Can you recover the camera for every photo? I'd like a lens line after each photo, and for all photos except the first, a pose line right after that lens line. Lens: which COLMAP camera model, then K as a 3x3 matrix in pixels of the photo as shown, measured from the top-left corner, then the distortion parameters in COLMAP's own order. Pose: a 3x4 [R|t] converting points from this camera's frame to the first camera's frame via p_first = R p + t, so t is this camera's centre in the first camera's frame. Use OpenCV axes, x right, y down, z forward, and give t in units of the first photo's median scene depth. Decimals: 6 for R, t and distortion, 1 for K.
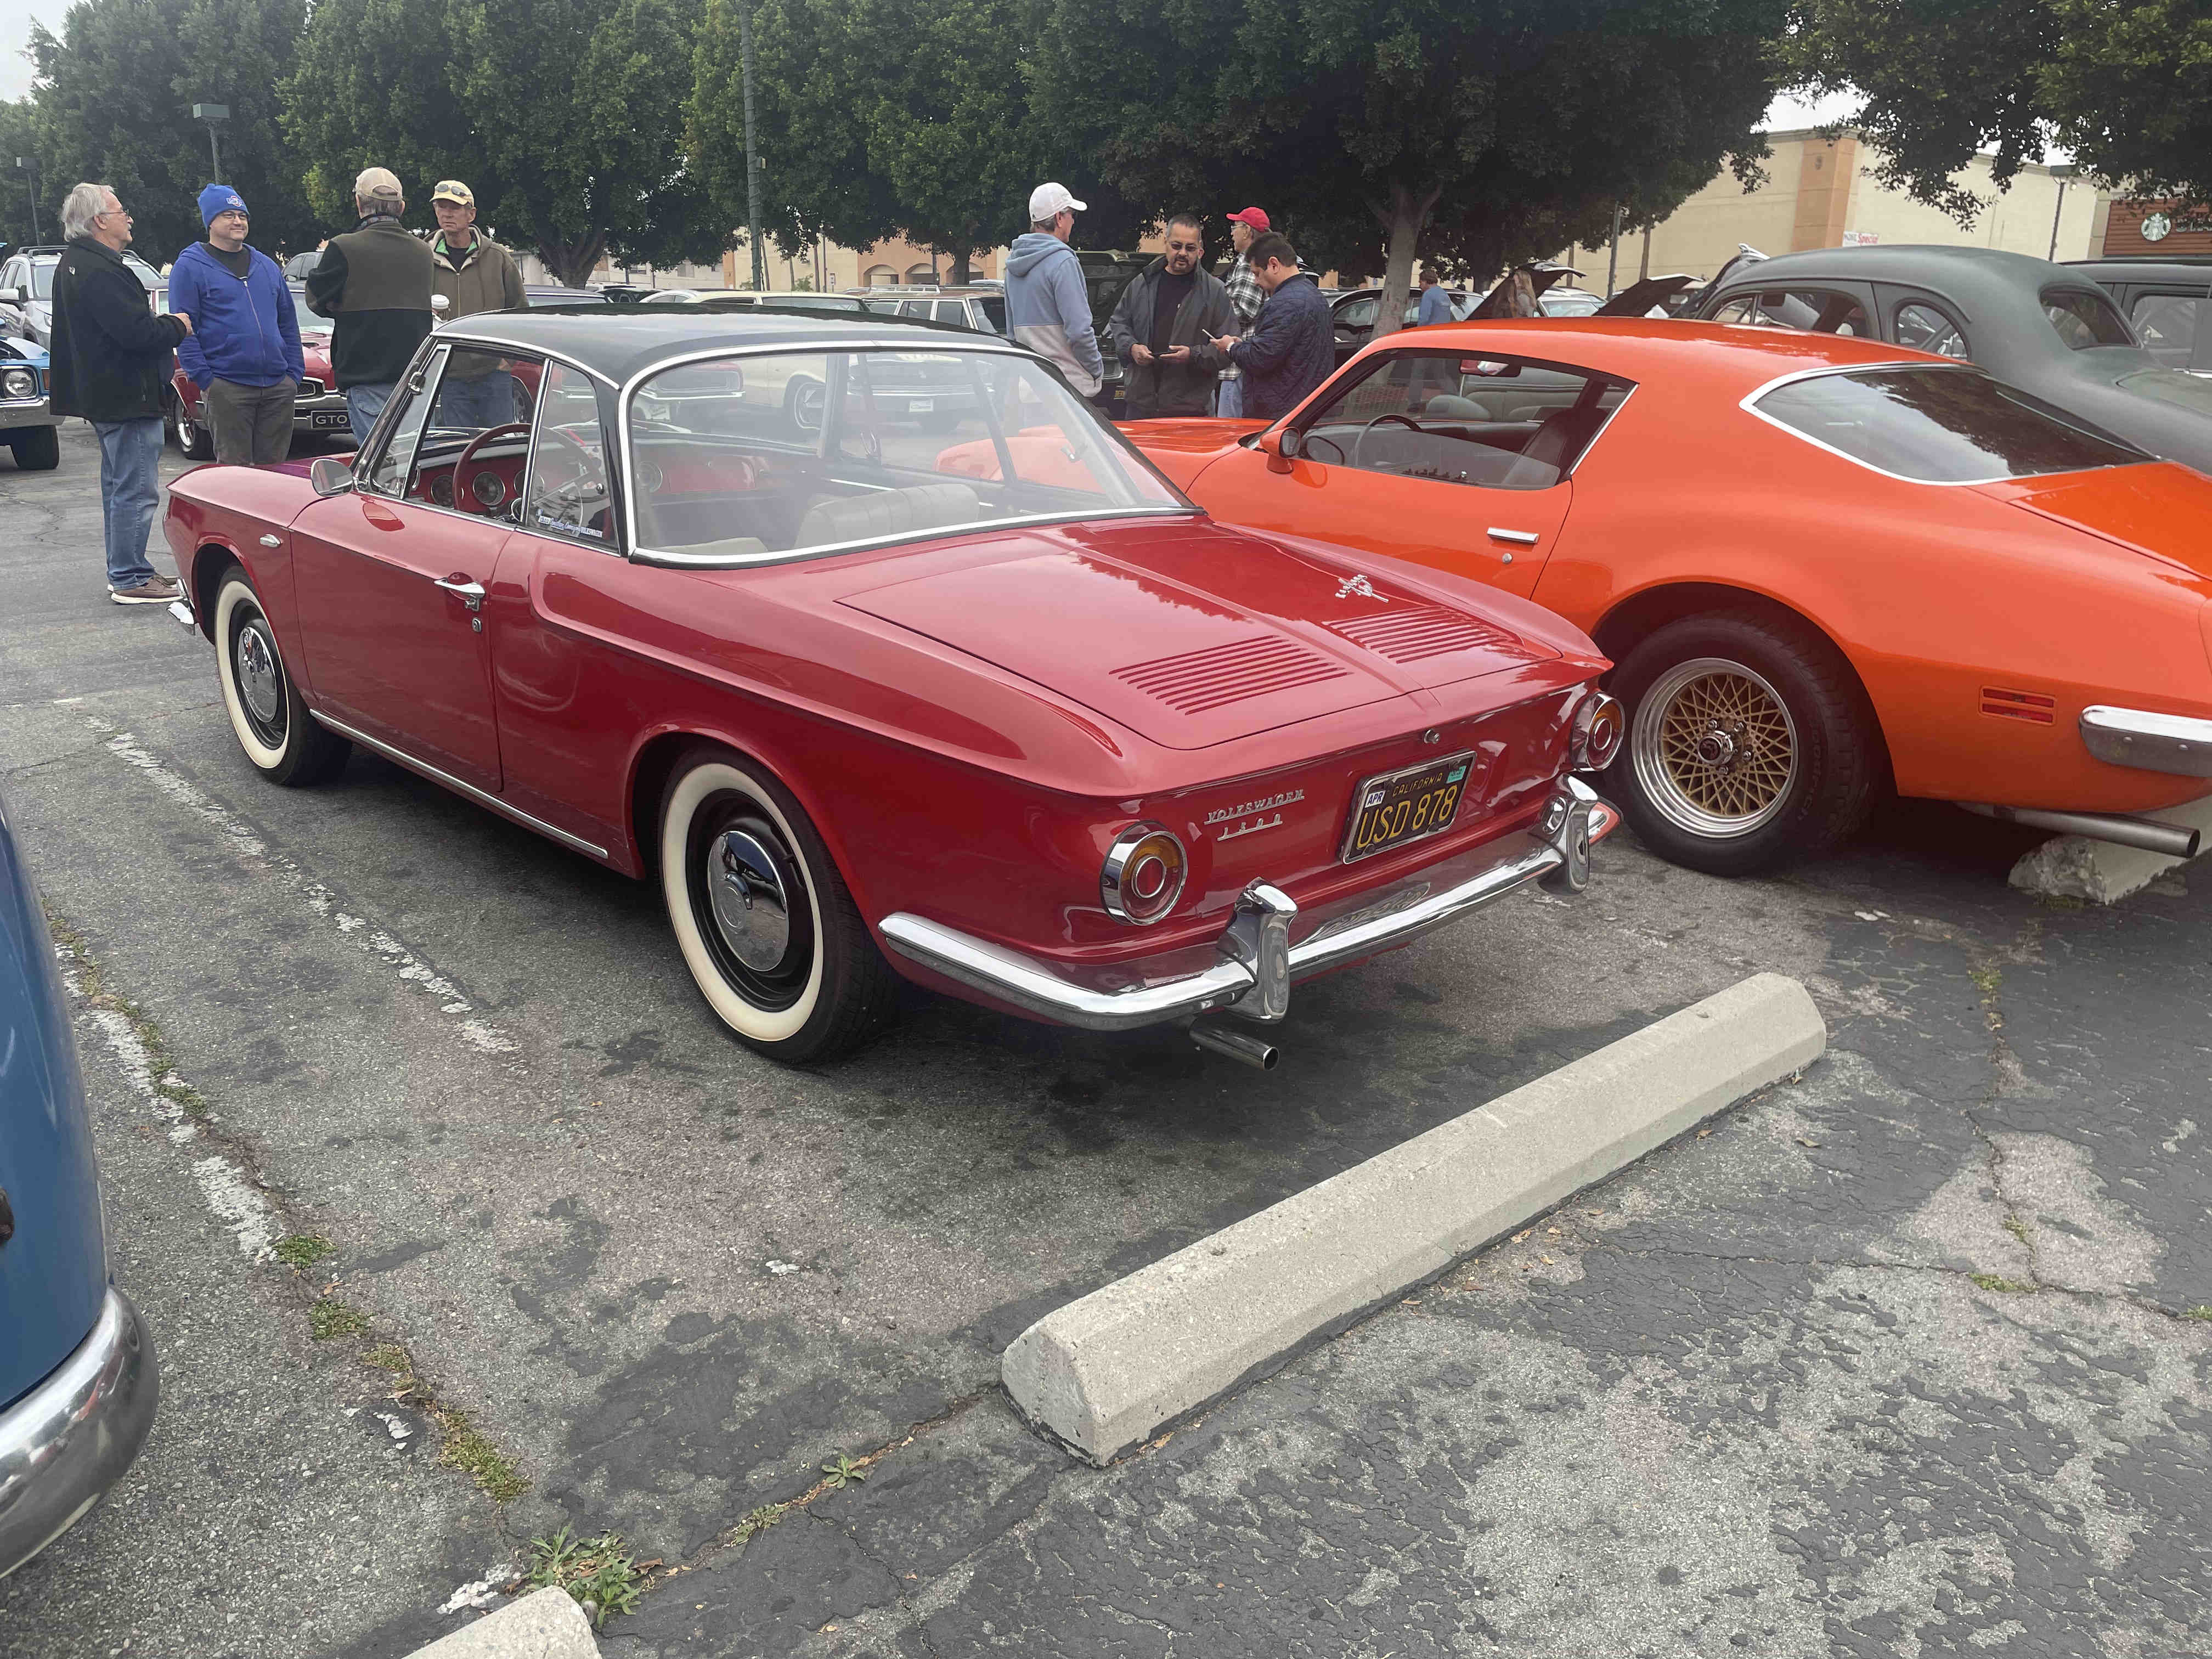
lens RADIAL K [[1687.3, 0, 1097.9], [0, 1687.3, 830.1], [0, 0, 1]] dist [0.058446, -0.060862]
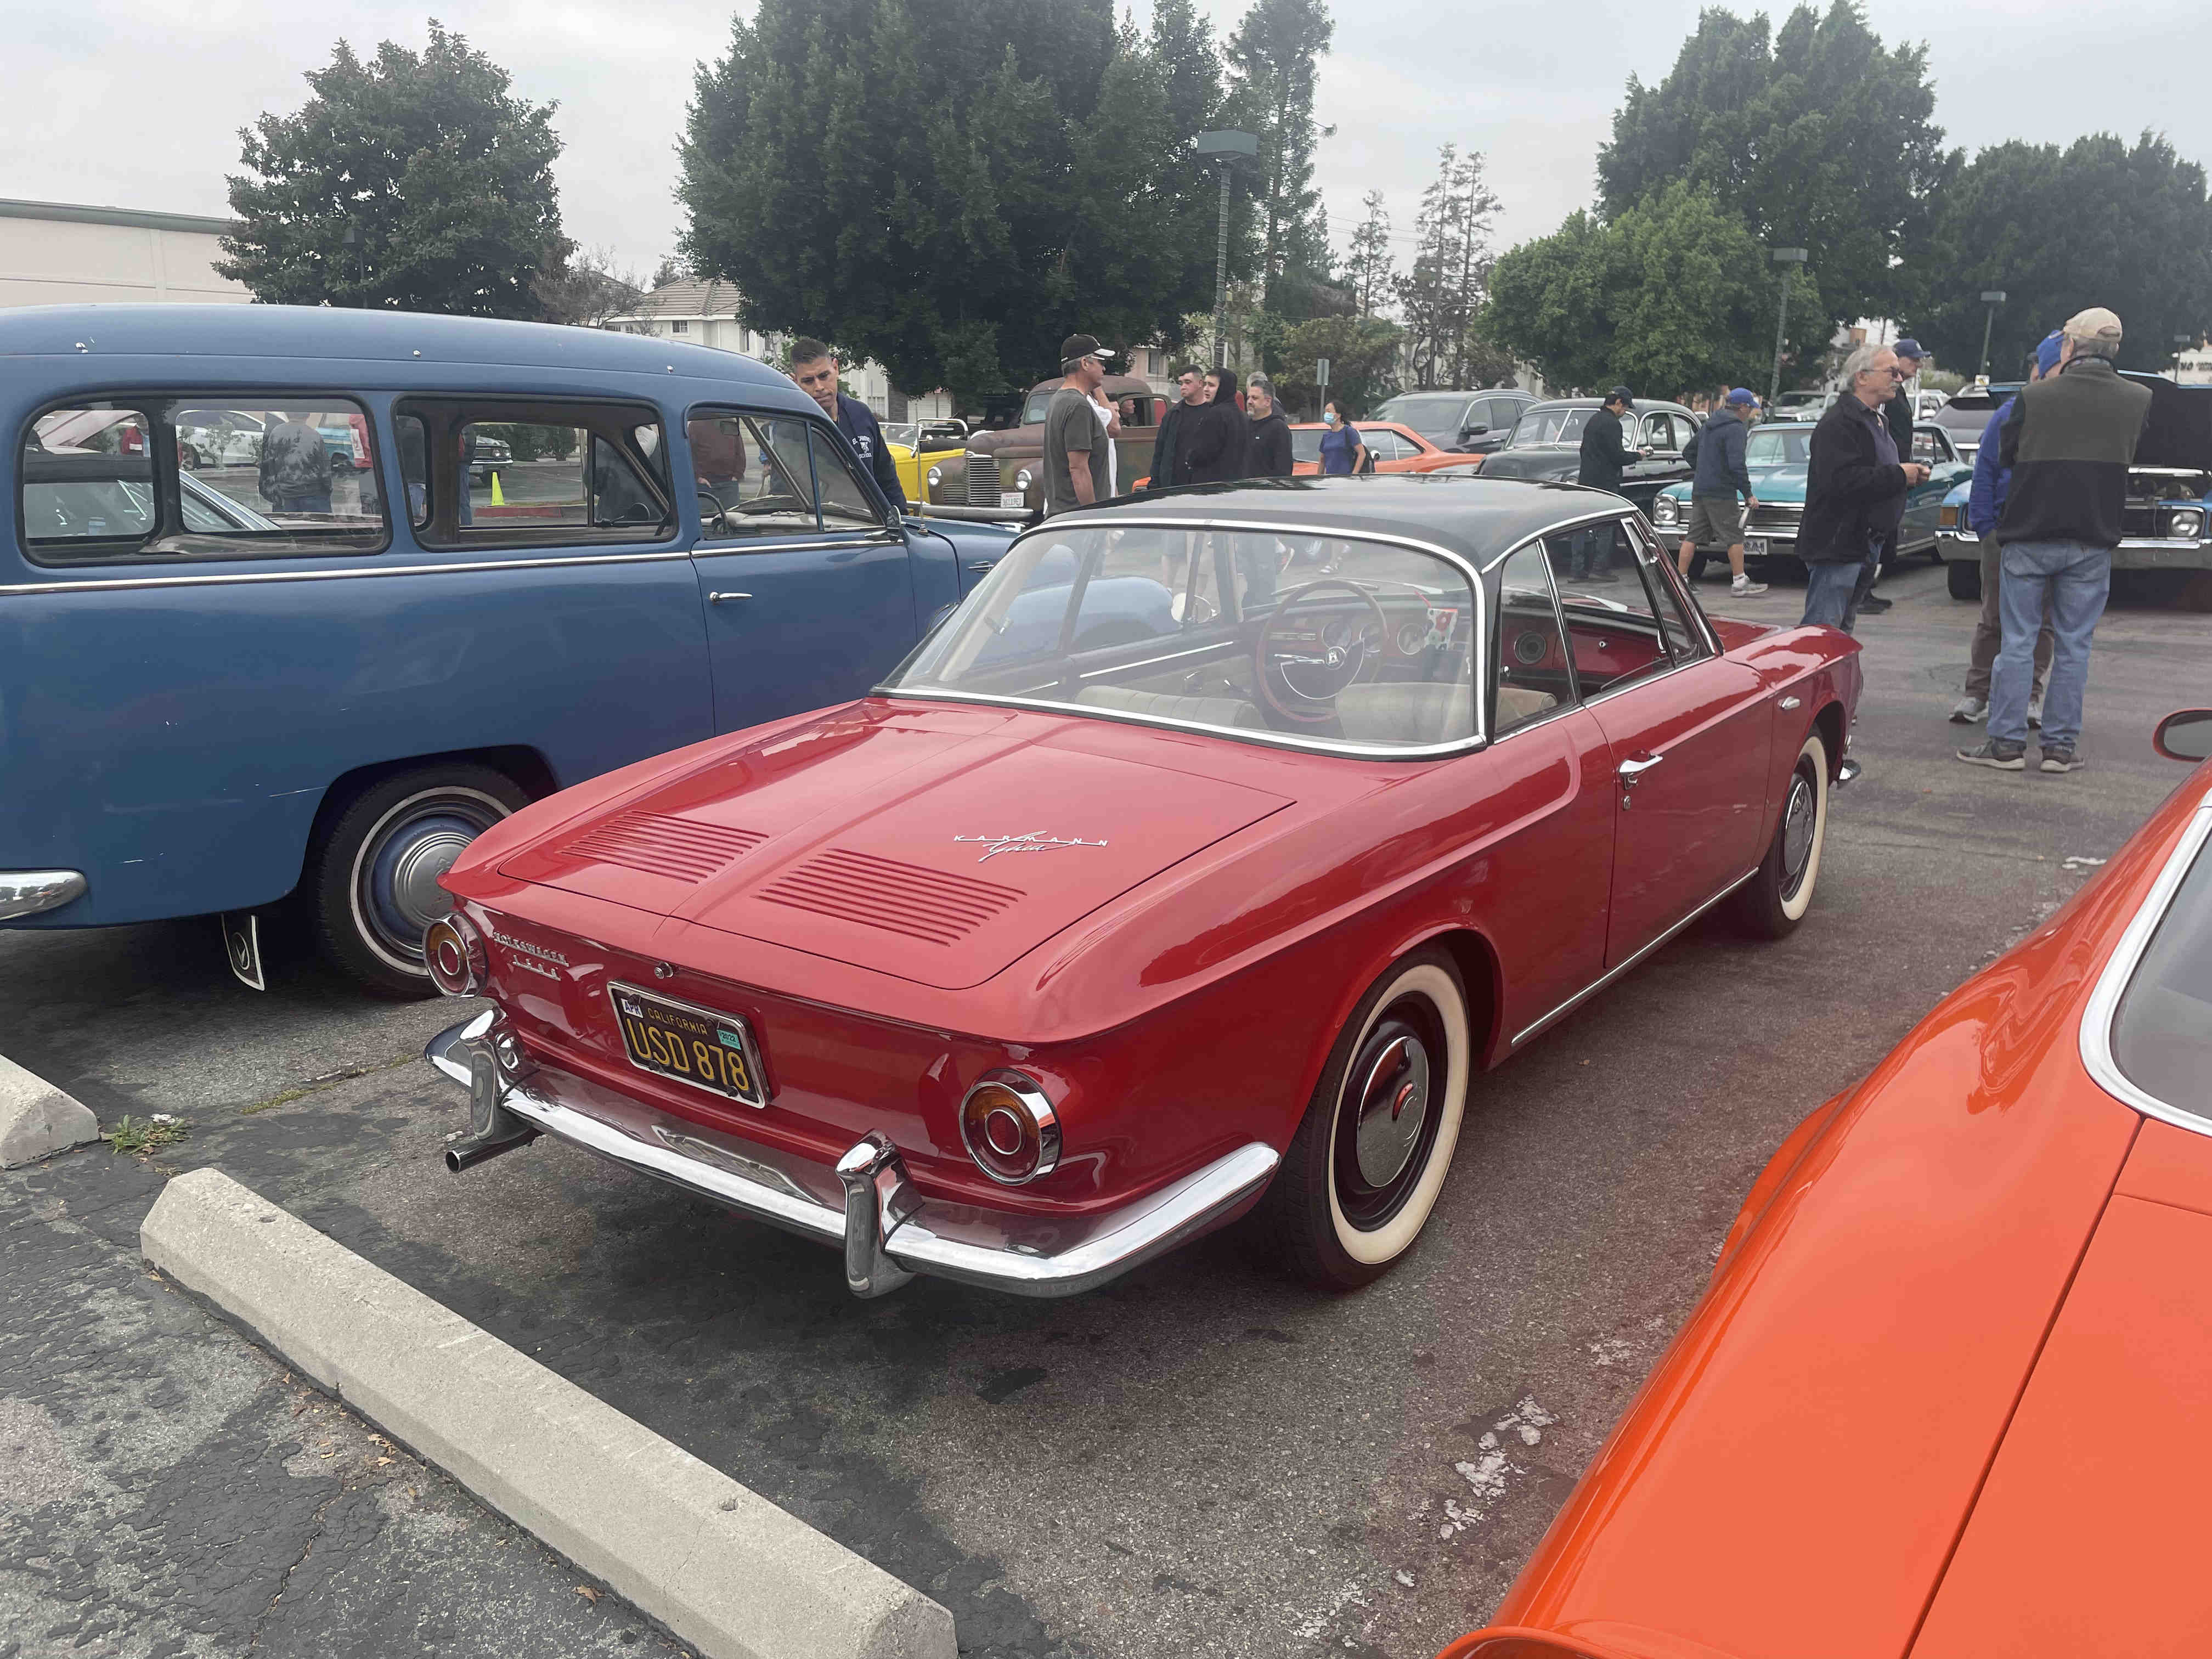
lens RADIAL K [[1670.4, 0, 1086.2], [0, 1670.4, 828.8], [0, 0, 1]] dist [0.005473, -0.049206]
pose [[0.183425, 0.236383, -0.954190, 0.893154], [-0.299778, 0.937874, 0.174714, -0.291700], [0.936210, 0.253998, 0.242892, 0.824174]]
